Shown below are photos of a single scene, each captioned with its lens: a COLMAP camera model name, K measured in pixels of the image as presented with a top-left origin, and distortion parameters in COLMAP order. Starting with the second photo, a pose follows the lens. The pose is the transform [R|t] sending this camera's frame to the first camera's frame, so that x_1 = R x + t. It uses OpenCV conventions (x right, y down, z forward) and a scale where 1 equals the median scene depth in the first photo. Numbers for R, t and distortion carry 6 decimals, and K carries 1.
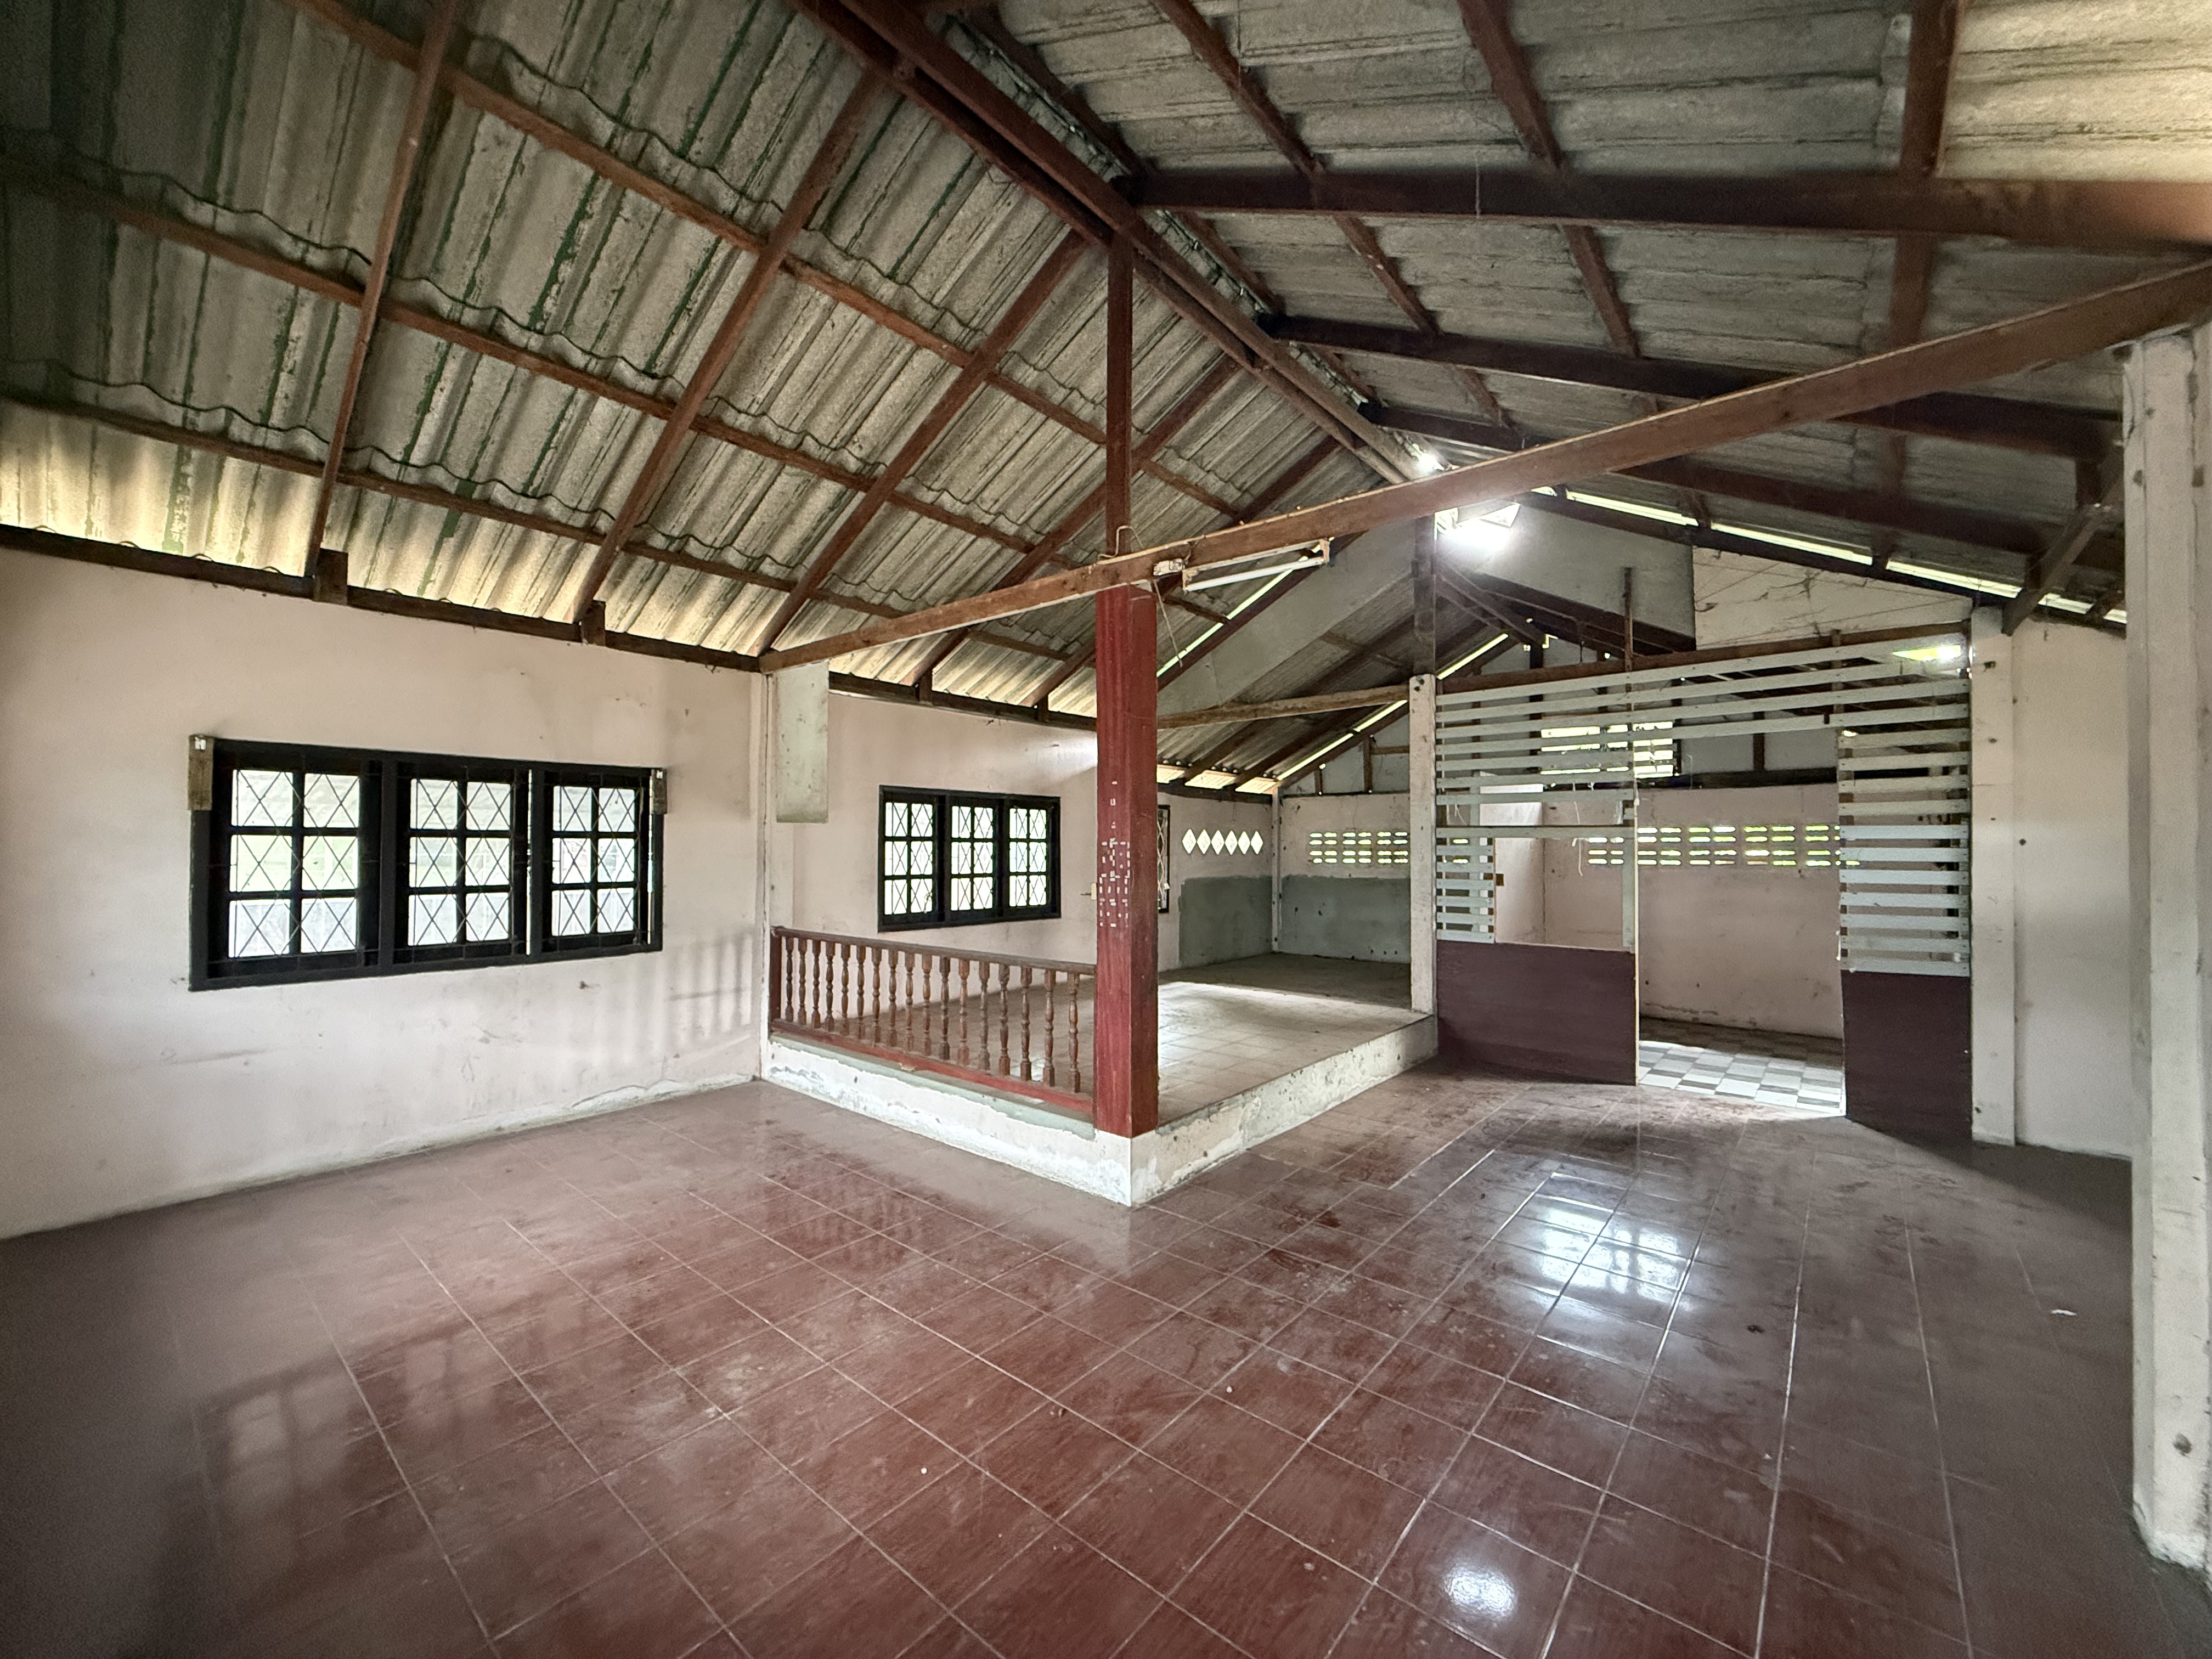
lens RADIAL K [[879.0, 0, 1101.1], [0, 879.0, 833.0], [0, 0, 1]] dist [-0.000297, 0.000773]
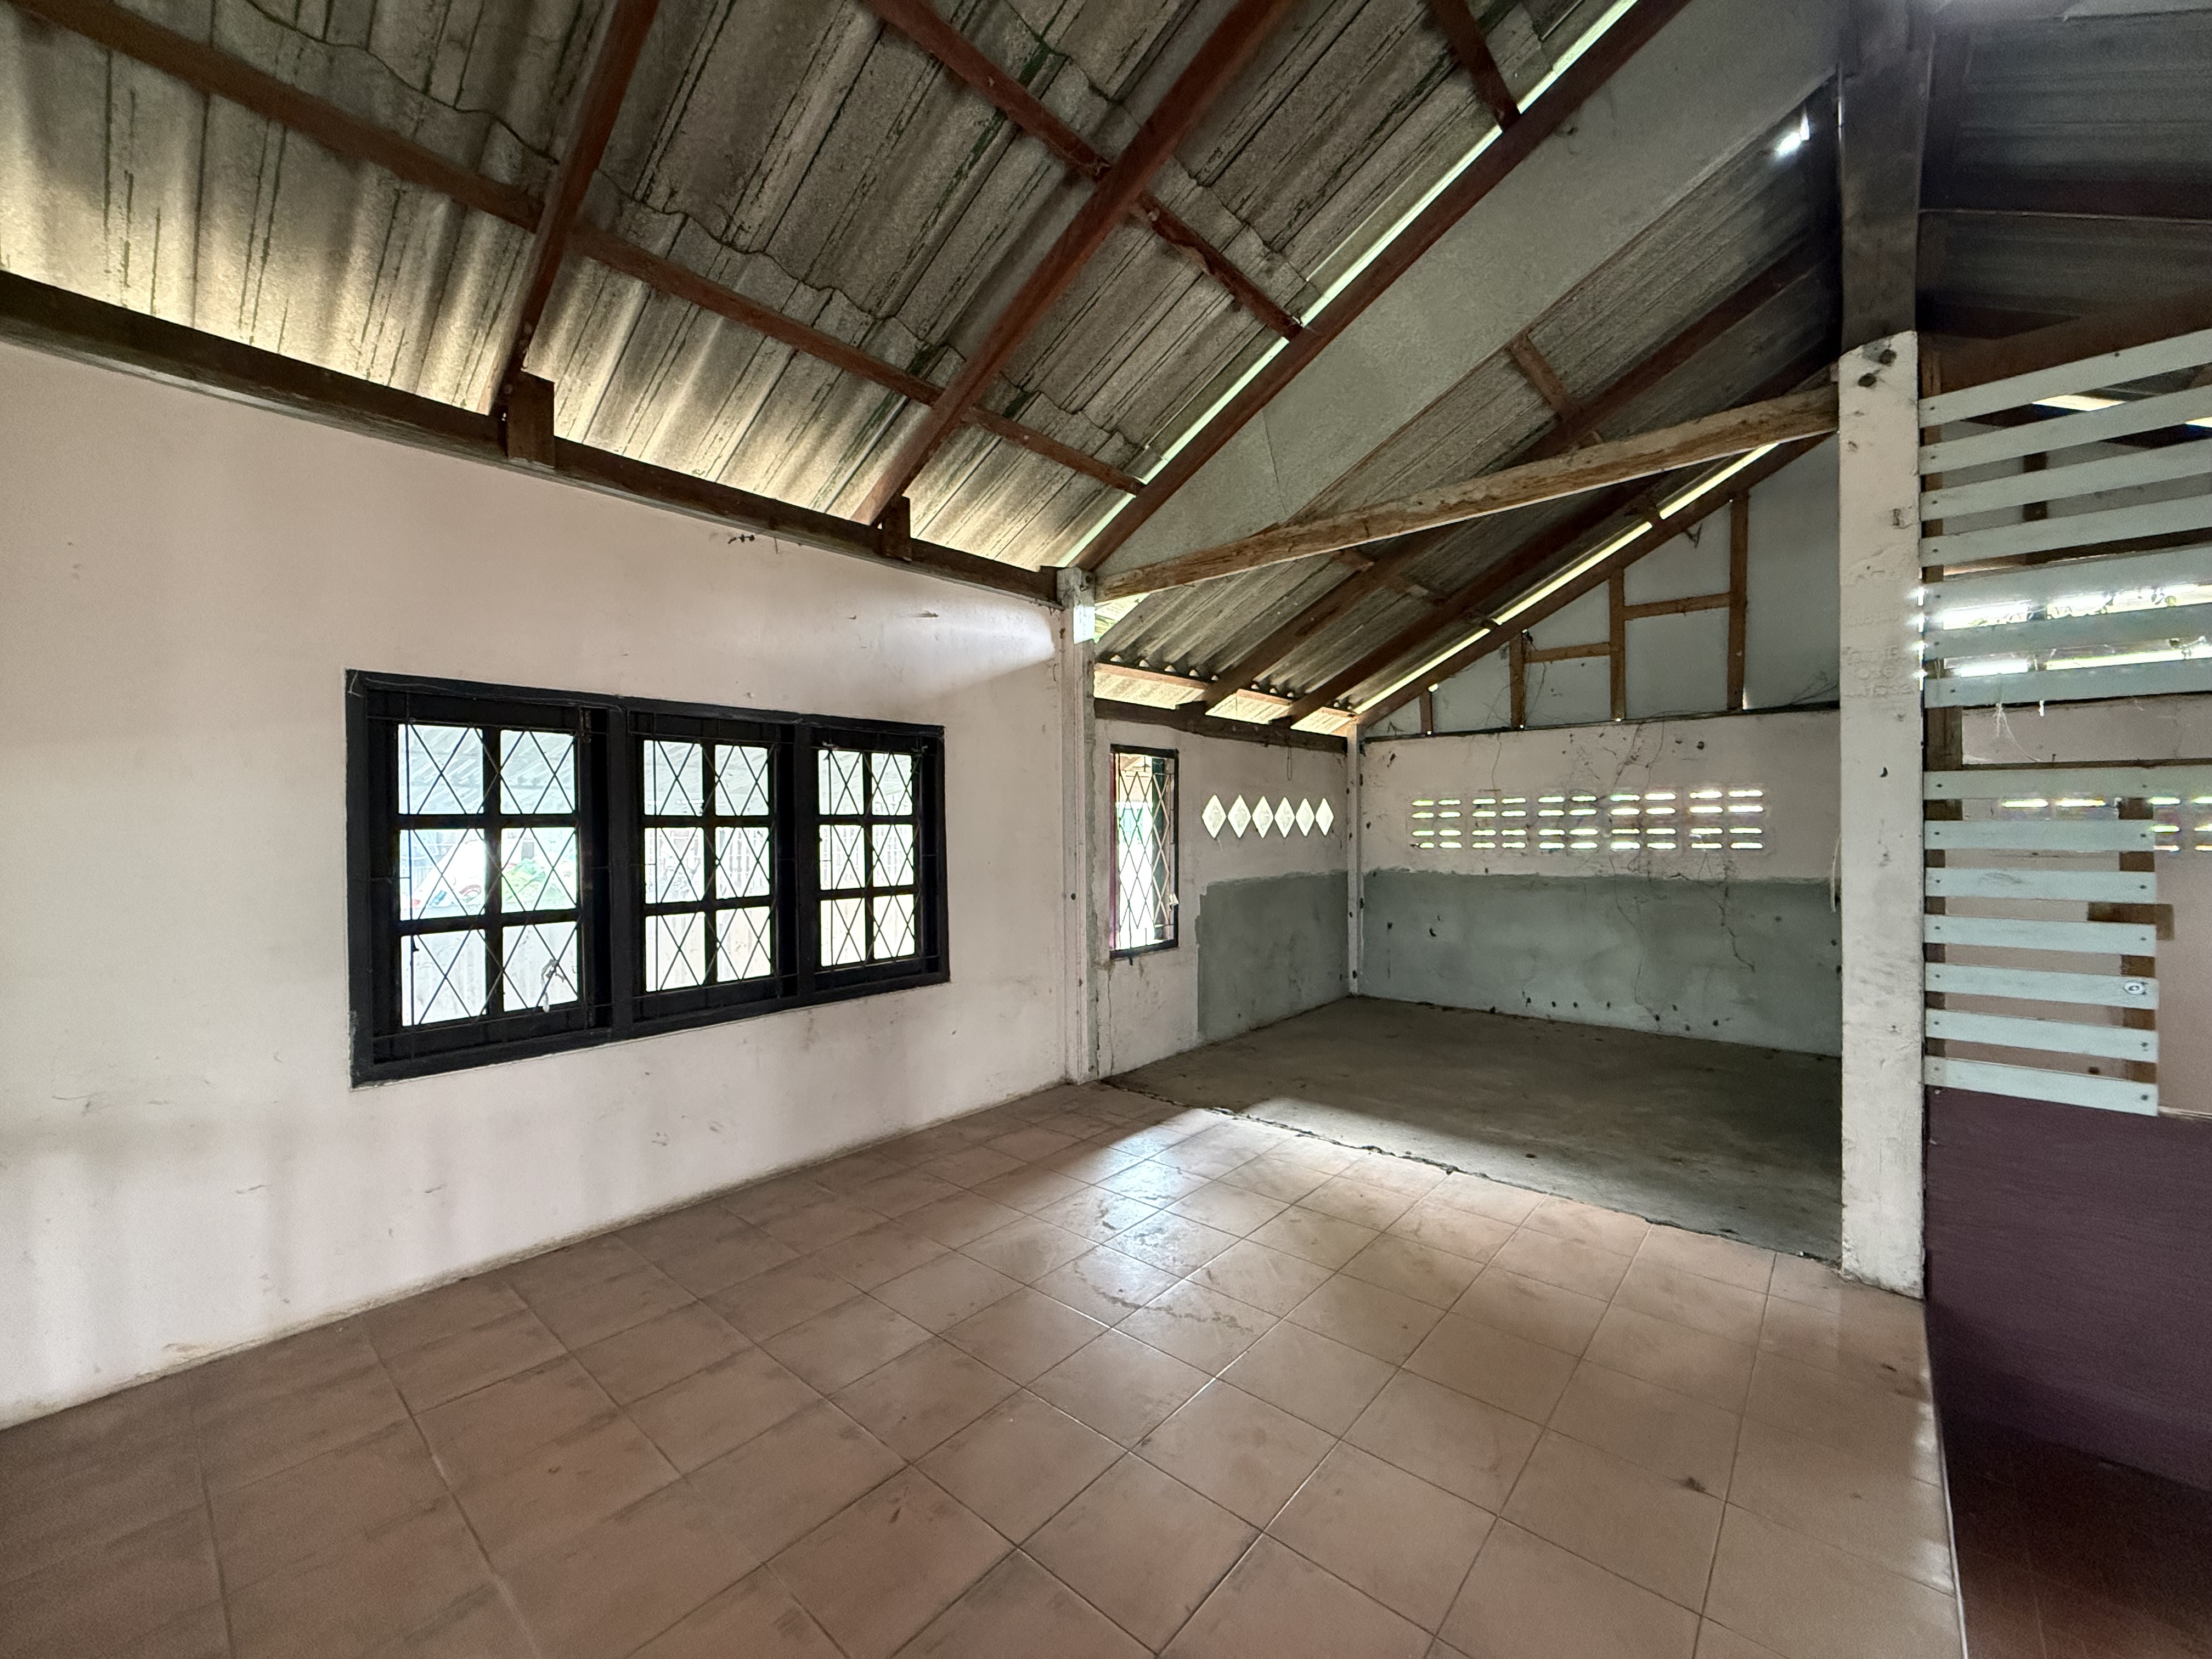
lens RADIAL K [[879.0, 0, 1100.0], [0, 879.0, 832.1], [0, 0, 1]] dist [-0.000297, 0.000773]
pose [[0.999805, -0.012358, -0.015428, 0.043106], [0.012792, 0.999517, 0.028329, 0.003448], [0.015070, -0.028521, 0.999480, 0.519727]]
